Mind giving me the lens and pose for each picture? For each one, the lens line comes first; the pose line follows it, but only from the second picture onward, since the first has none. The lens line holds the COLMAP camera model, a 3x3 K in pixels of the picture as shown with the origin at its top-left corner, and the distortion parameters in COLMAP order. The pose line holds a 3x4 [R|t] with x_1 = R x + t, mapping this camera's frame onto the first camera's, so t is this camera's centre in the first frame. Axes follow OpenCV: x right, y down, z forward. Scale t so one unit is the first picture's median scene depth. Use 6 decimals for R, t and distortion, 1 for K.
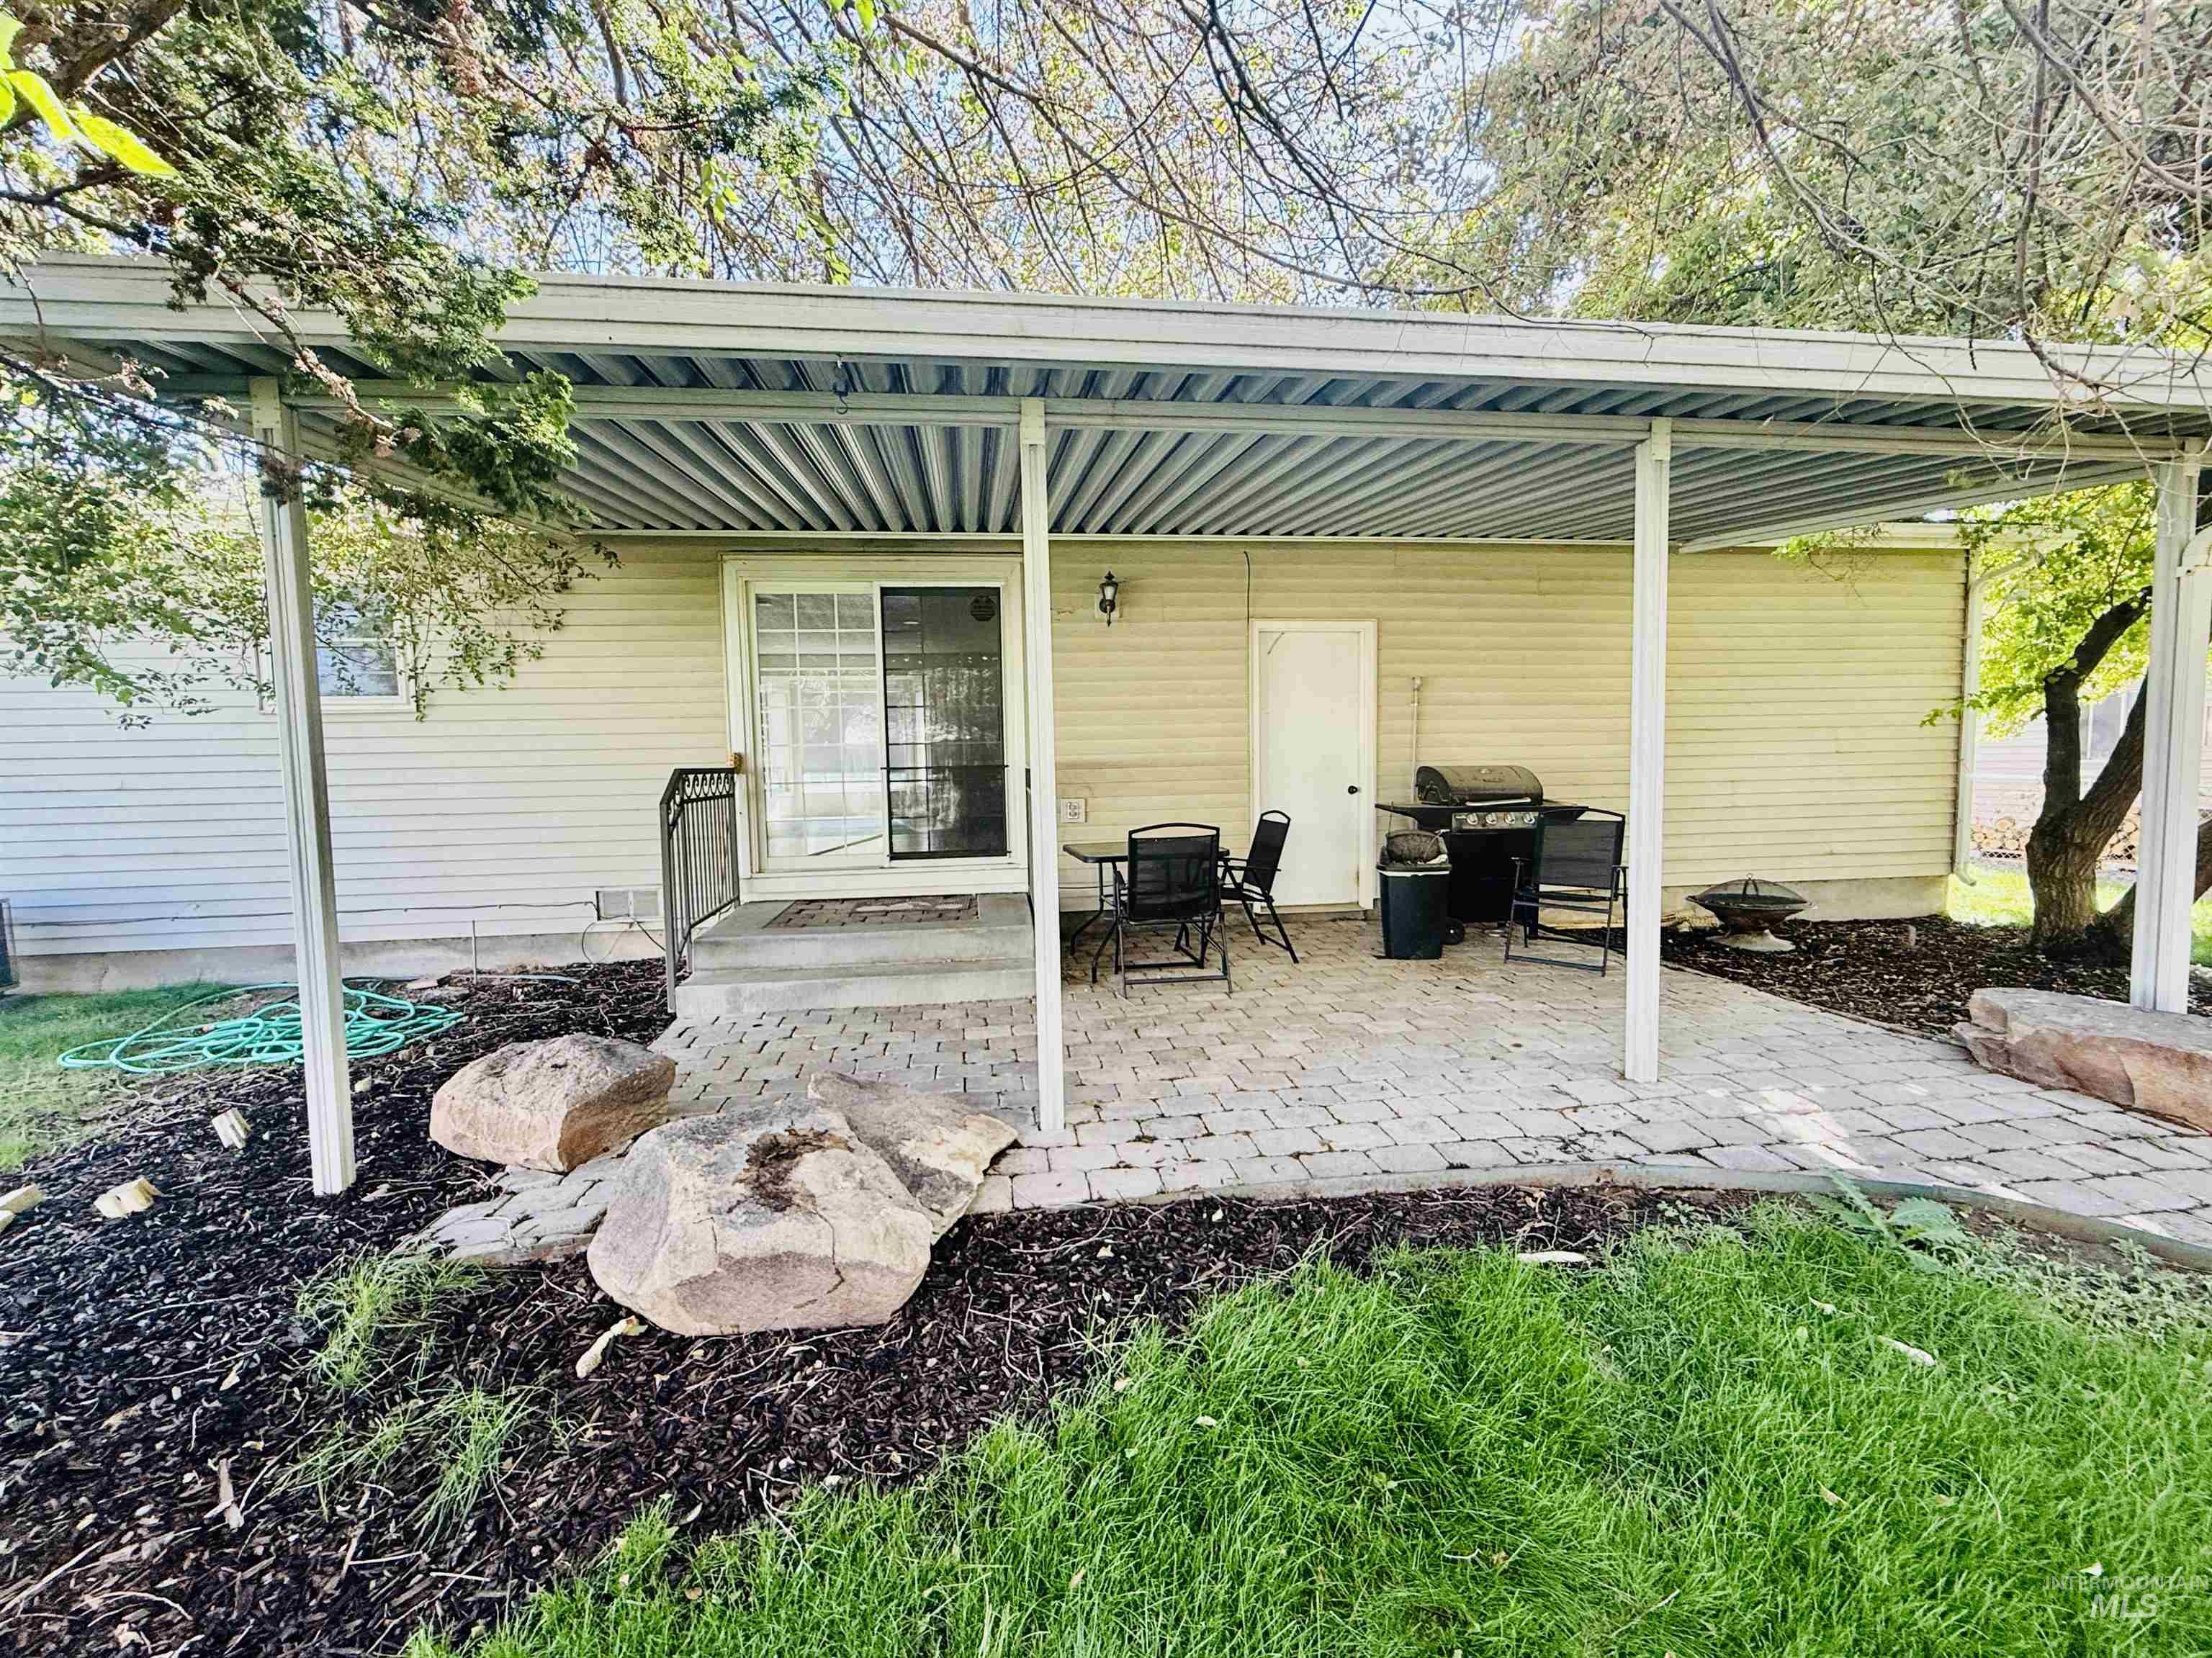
lens RADIAL K [[883.9, 0, 1103.0], [0, 883.9, 827.5], [0, 0, 1]] dist [0.000566, -0.000393]
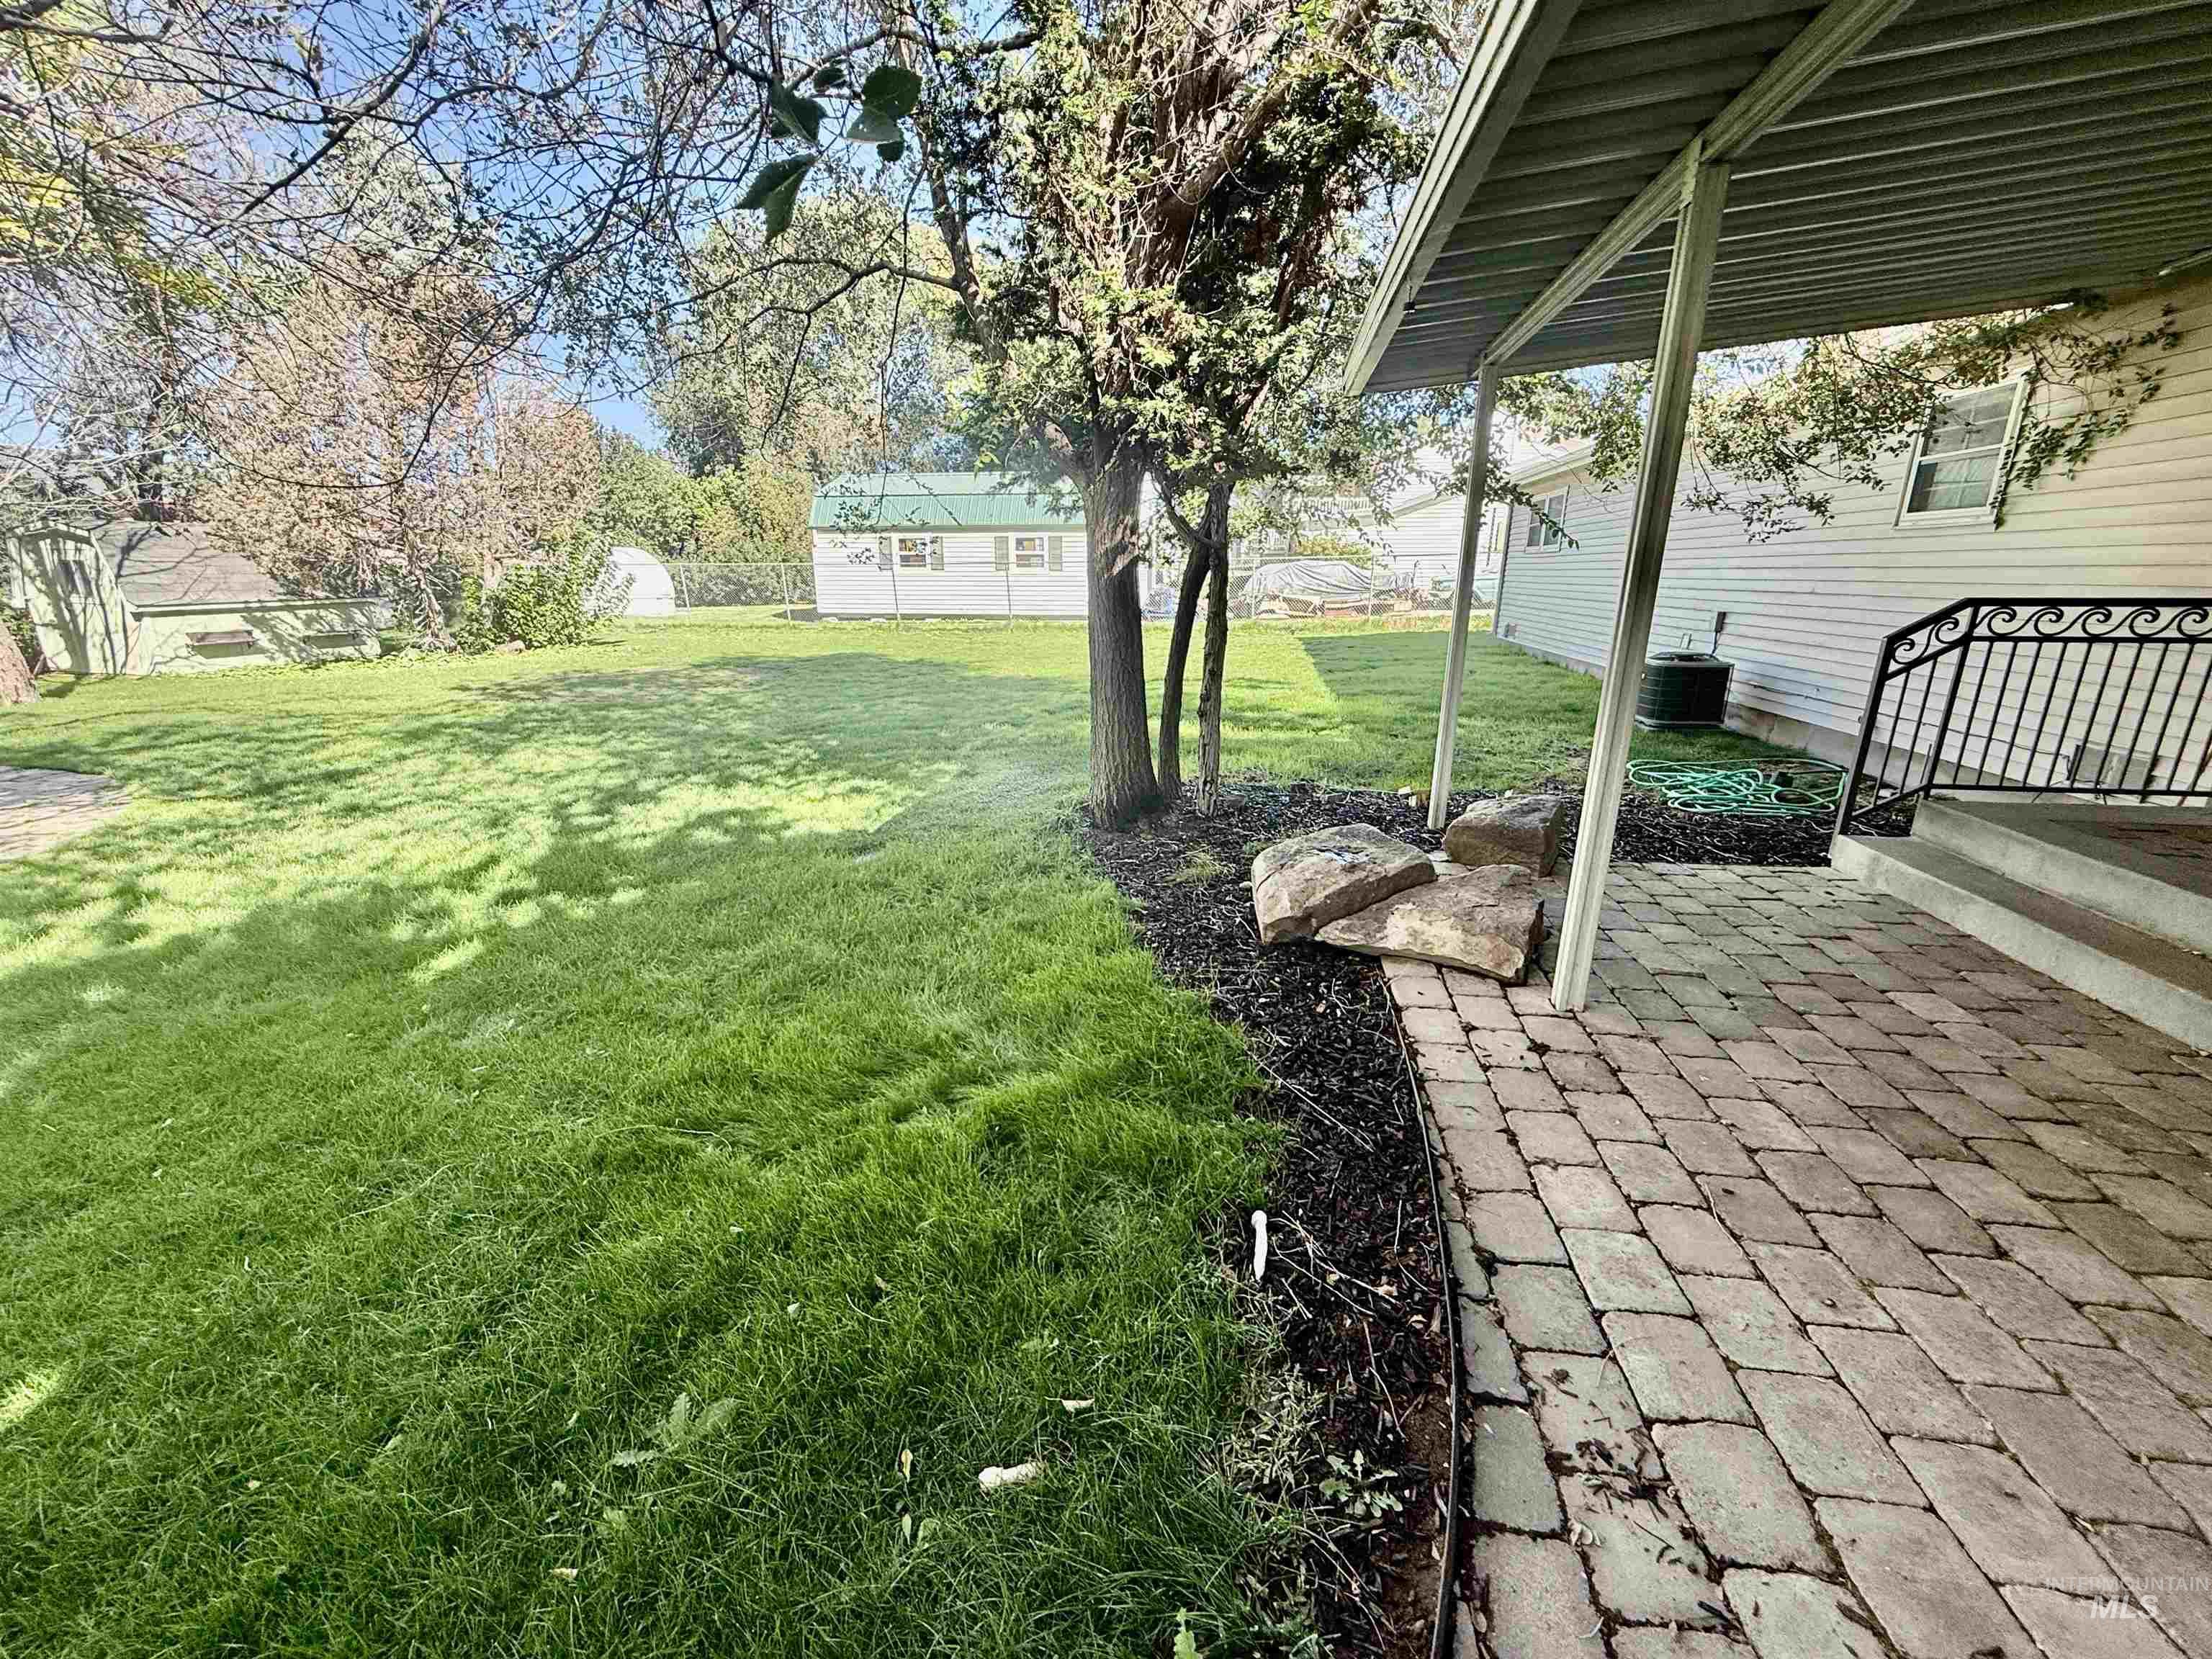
lens RADIAL K [[883.9, 0, 1111.0], [0, 883.9, 832.3], [0, 0, 1]] dist [0.000566, -0.000393]
pose [[-0.280116, 0.291195, -0.914735, 0.937194], [-0.058546, 0.945927, 0.319053, -0.115920], [0.958179, 0.142925, -0.247921, 0.786504]]
